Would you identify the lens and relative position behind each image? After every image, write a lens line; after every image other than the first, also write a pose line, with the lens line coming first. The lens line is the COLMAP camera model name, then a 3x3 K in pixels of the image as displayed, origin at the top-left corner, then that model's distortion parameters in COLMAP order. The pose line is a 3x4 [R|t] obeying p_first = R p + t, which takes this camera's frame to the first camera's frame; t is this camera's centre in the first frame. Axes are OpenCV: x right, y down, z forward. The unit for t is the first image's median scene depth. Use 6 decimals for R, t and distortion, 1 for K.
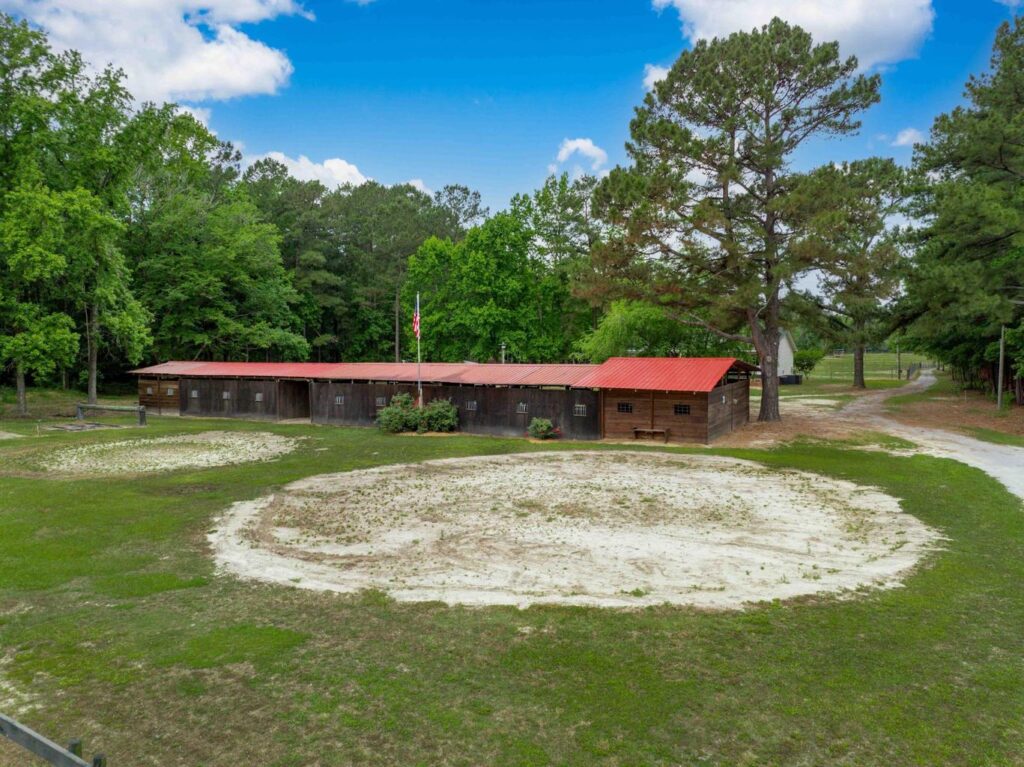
lens RADIAL K [[744.7, 0, 496.0], [0, 744.7, 382.8], [0, 0, 1]] dist [-0.003689, -0.001862]
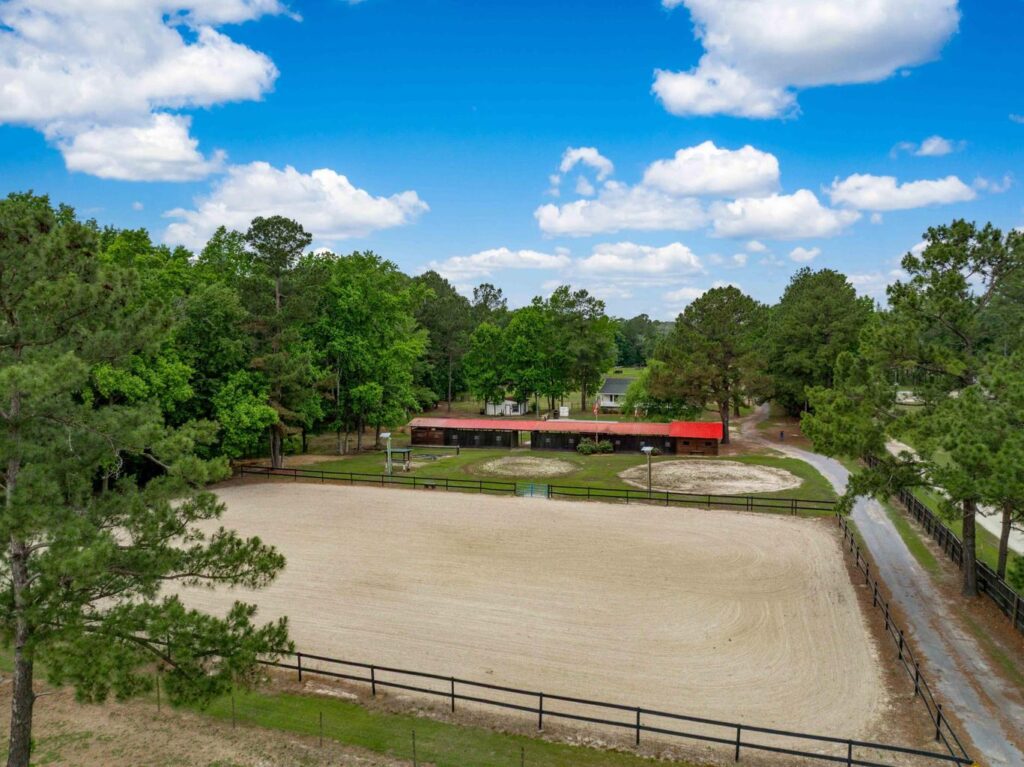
lens RADIAL K [[744.7, 0, 496.0], [0, 744.7, 382.8], [0, 0, 1]] dist [-0.003689, -0.001862]
pose [[0.976192, -0.019060, 0.216069, -0.954139], [0.016947, 0.999789, 0.011625, -0.202373], [-0.216245, -0.007686, 0.976309, -1.312198]]
